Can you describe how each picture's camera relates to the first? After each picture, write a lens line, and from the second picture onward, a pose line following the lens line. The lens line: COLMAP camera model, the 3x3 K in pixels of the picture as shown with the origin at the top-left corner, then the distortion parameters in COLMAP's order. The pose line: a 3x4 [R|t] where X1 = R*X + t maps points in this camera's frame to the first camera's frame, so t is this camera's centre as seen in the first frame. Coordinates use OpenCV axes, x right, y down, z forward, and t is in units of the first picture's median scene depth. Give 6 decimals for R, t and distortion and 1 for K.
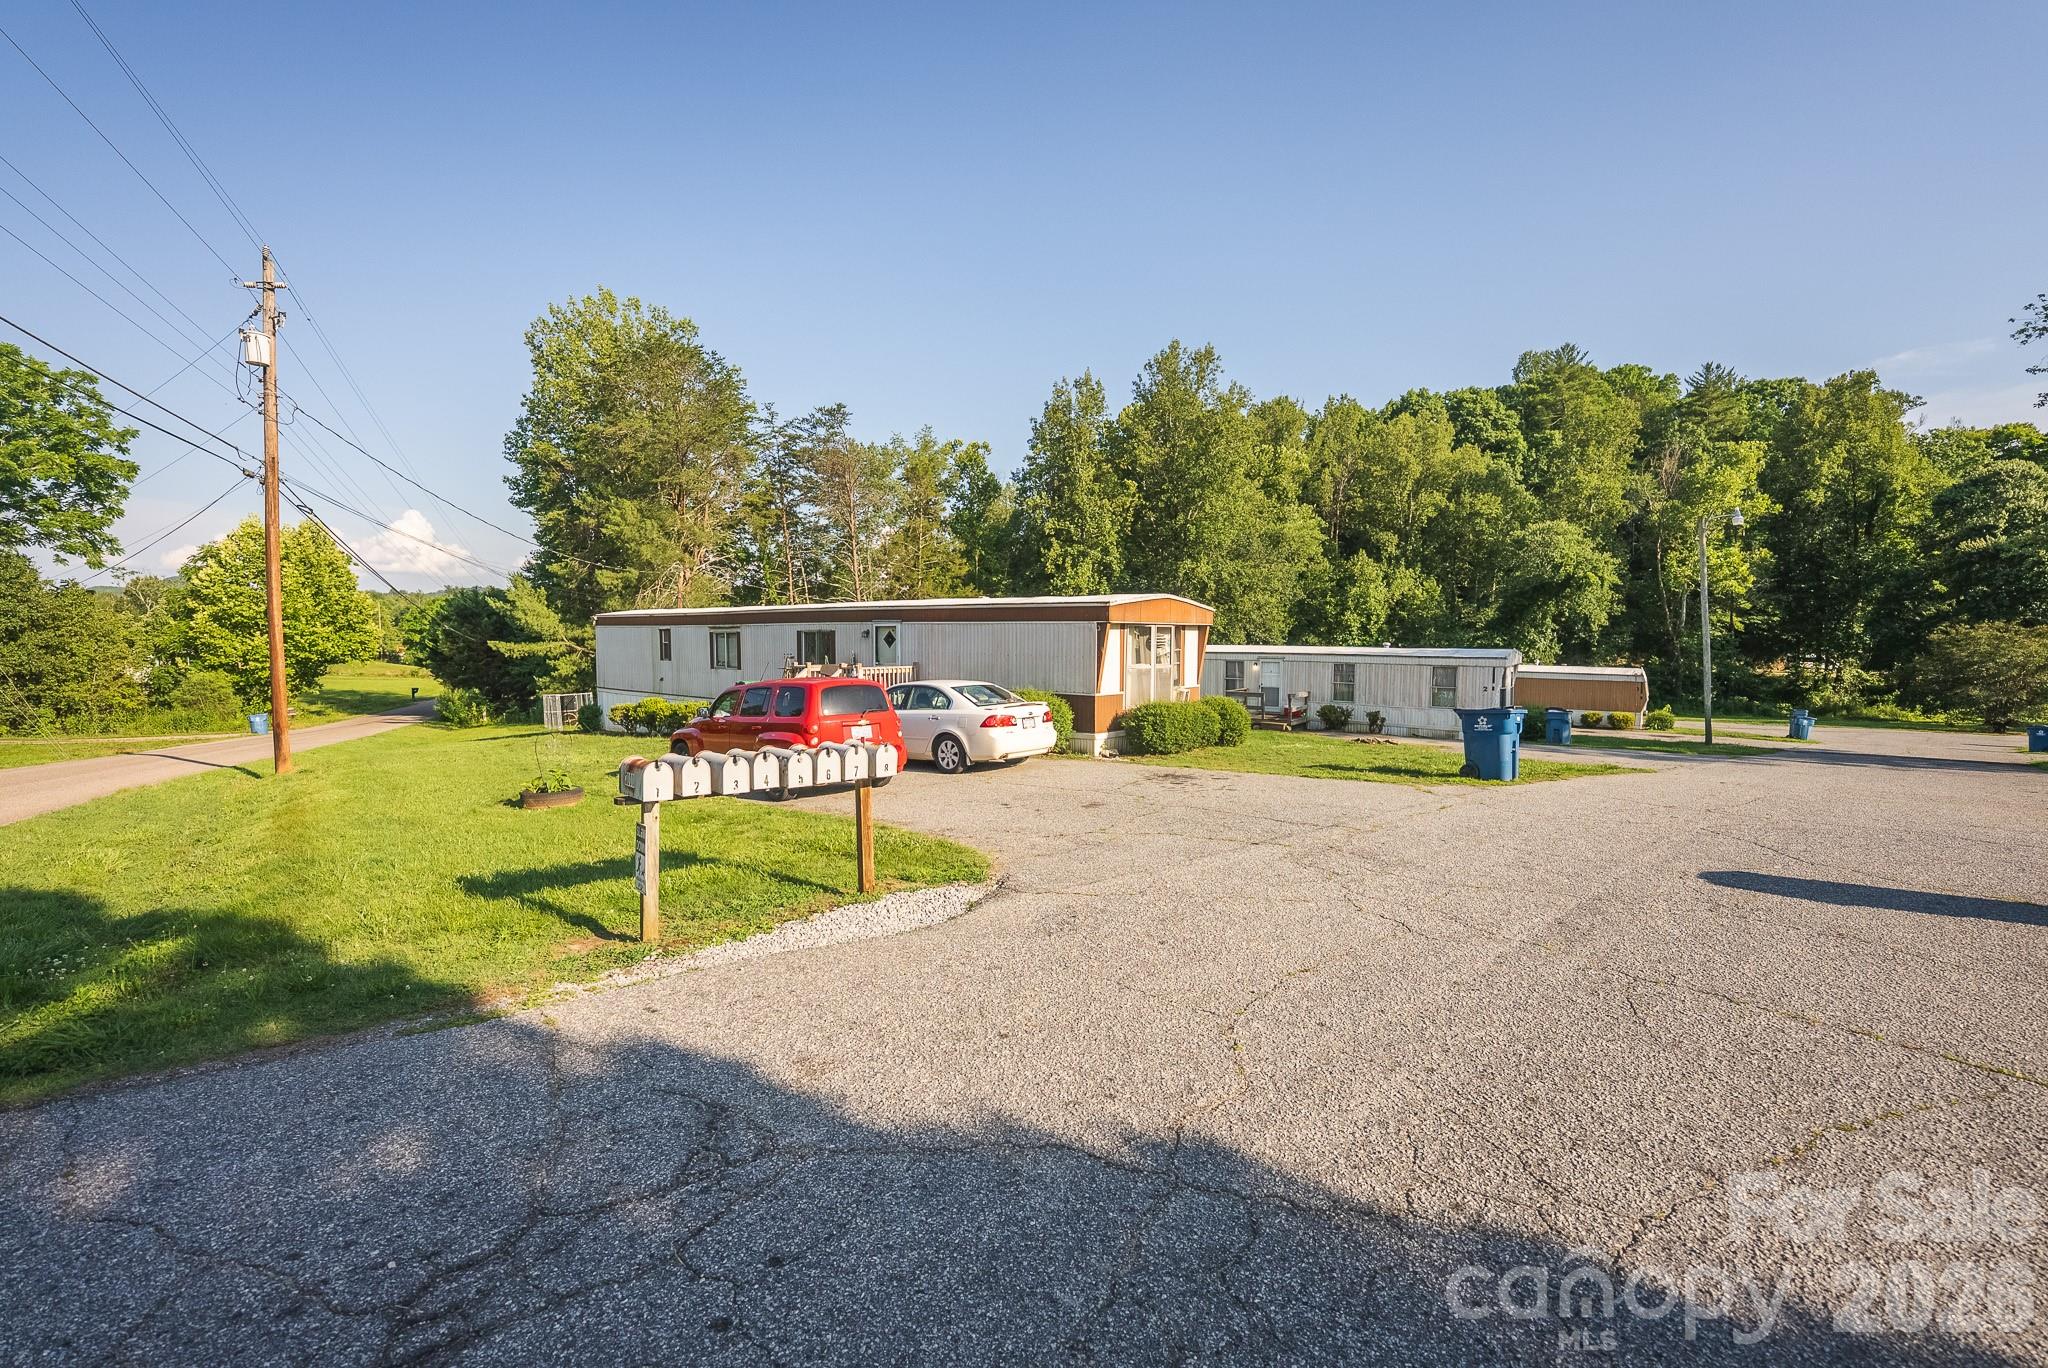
lens RADIAL K [[840.5, 0, 1032.8], [0, 840.5, 685.0], [0, 0, 1]] dist [-0.026629, 0.003977]
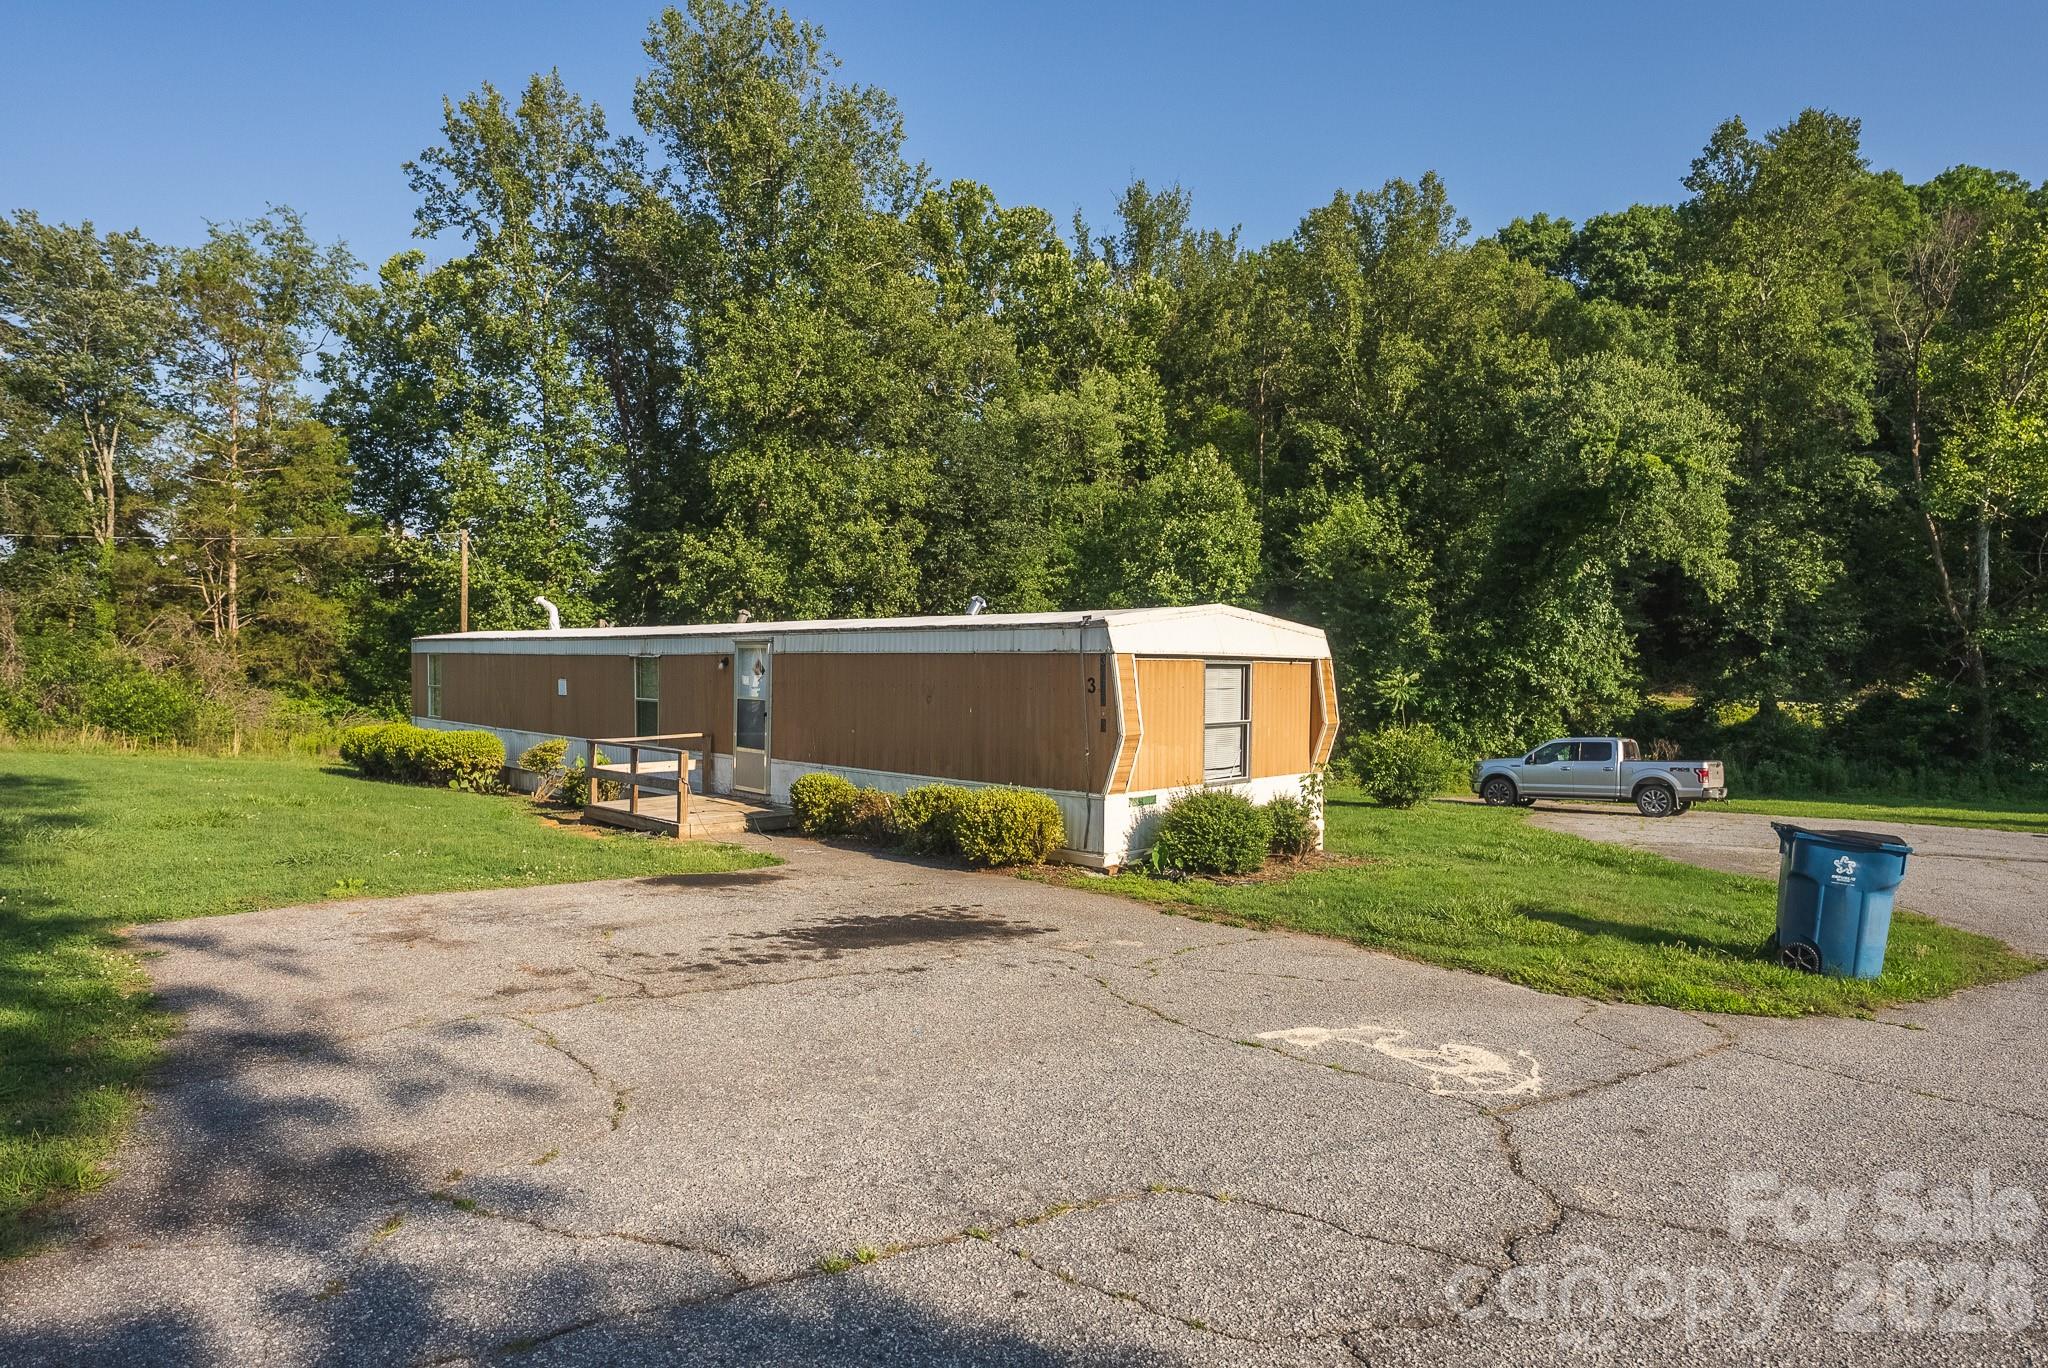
lens RADIAL K [[1131.0, 0, 1021.8], [0, 1131.0, 678.7], [0, 0, 1]] dist [0.000740, -0.000423]
pose [[0.990991, 0.005942, -0.133800, 0.369840], [-0.013198, 0.998486, -0.053407, 0.009574], [0.133280, 0.054691, 0.989568, 0.341782]]
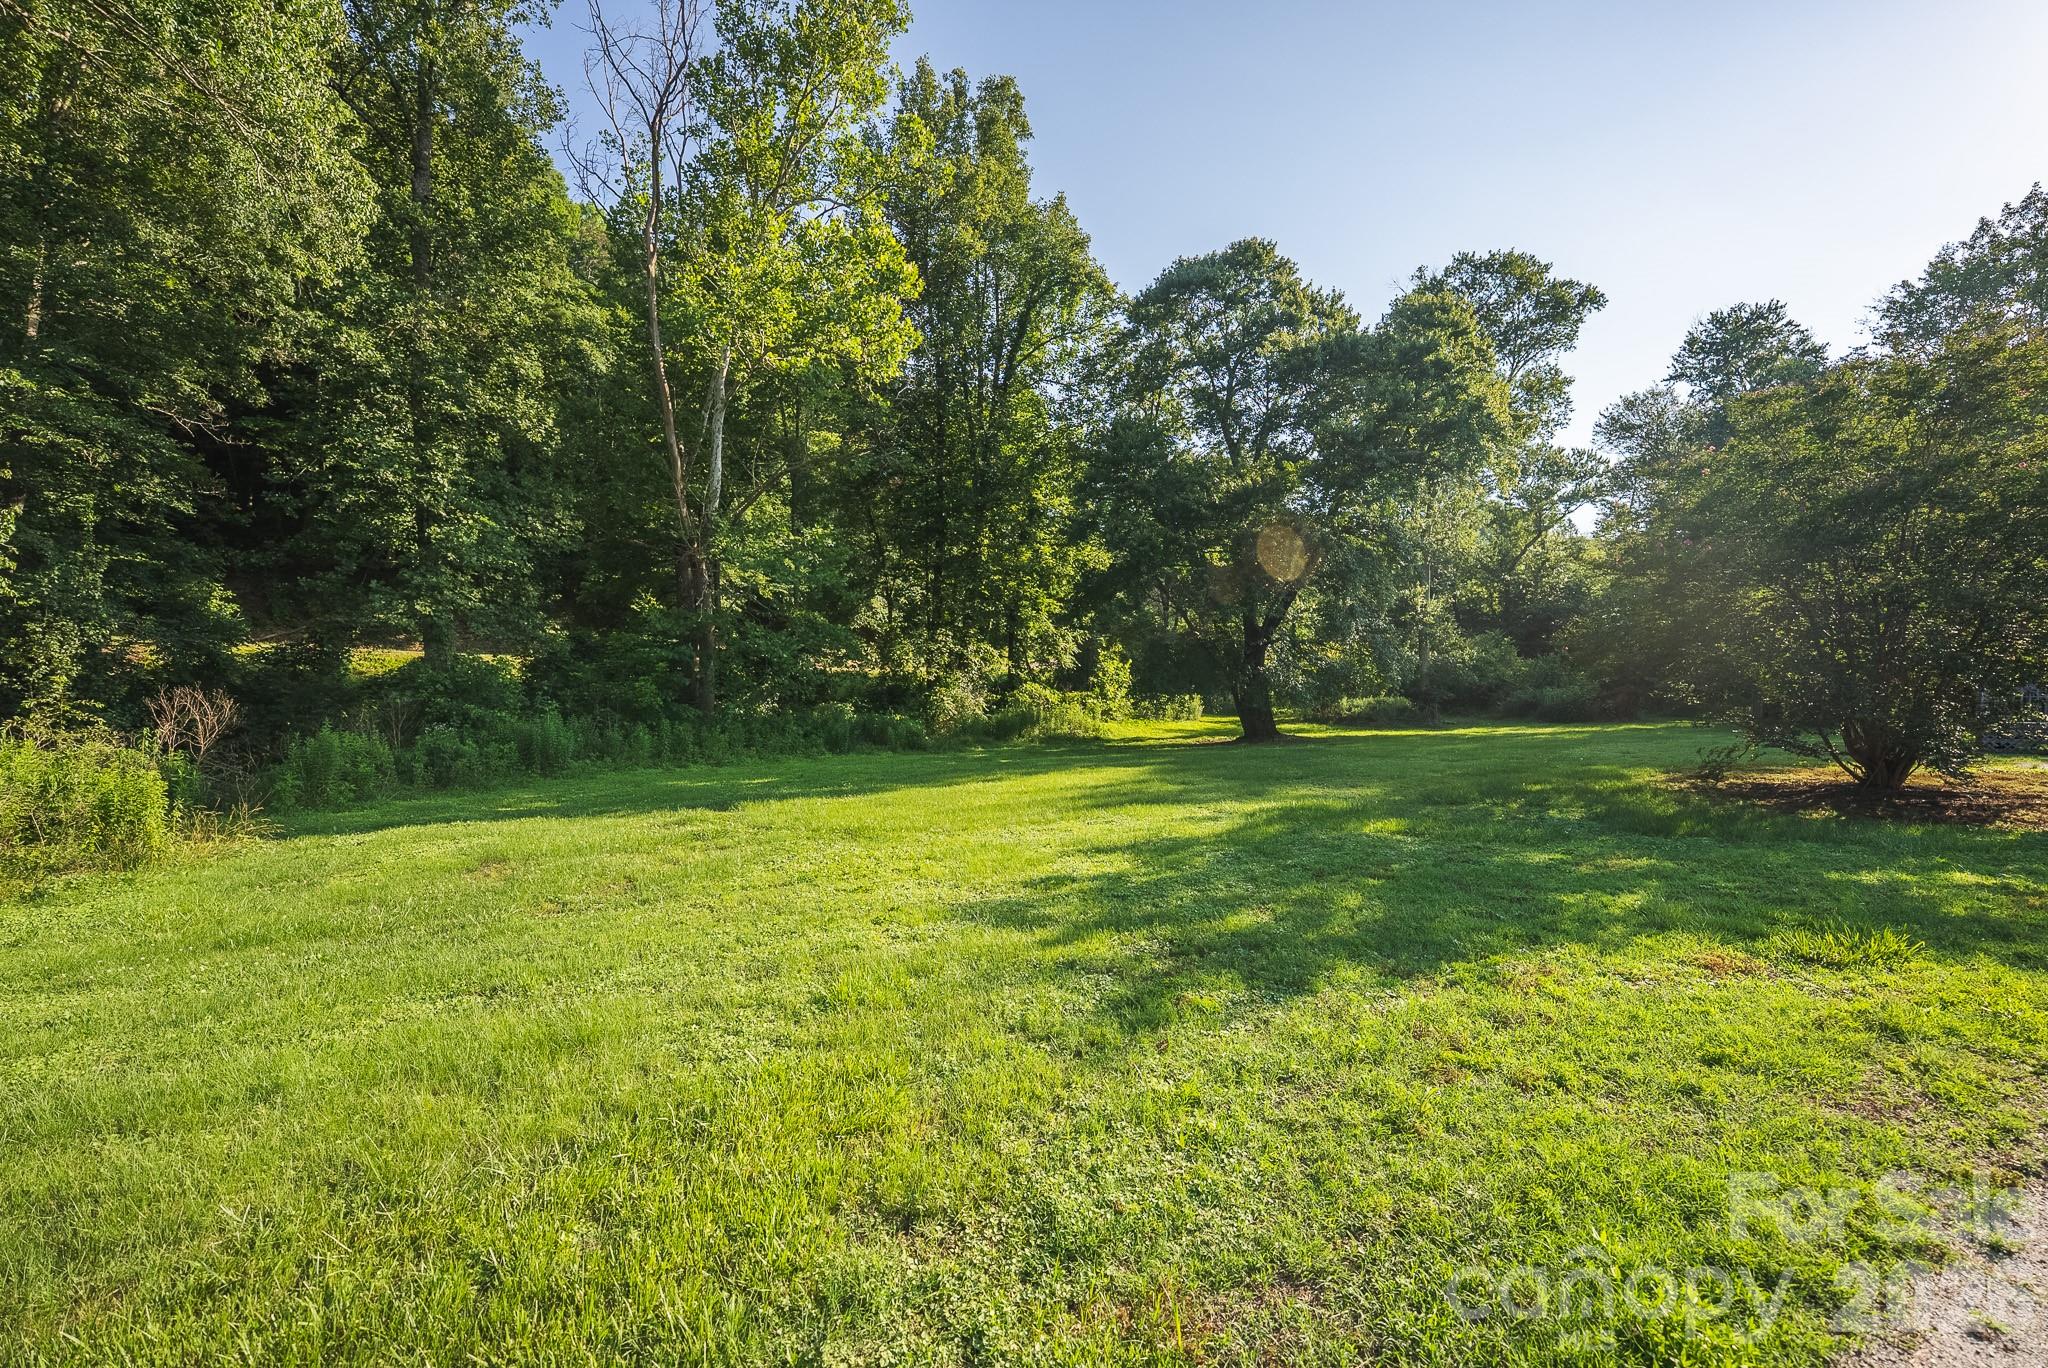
lens RADIAL K [[840.5, 0, 1028.8], [0, 840.5, 668.8], [0, 0, 1]] dist [-0.026629, 0.003977]
pose [[0.468027, 0.003172, 0.883709, 0.566979], [0.045763, 0.998565, -0.027821, 0.014438], [-0.882529, 0.053462, 0.467210, 0.765443]]
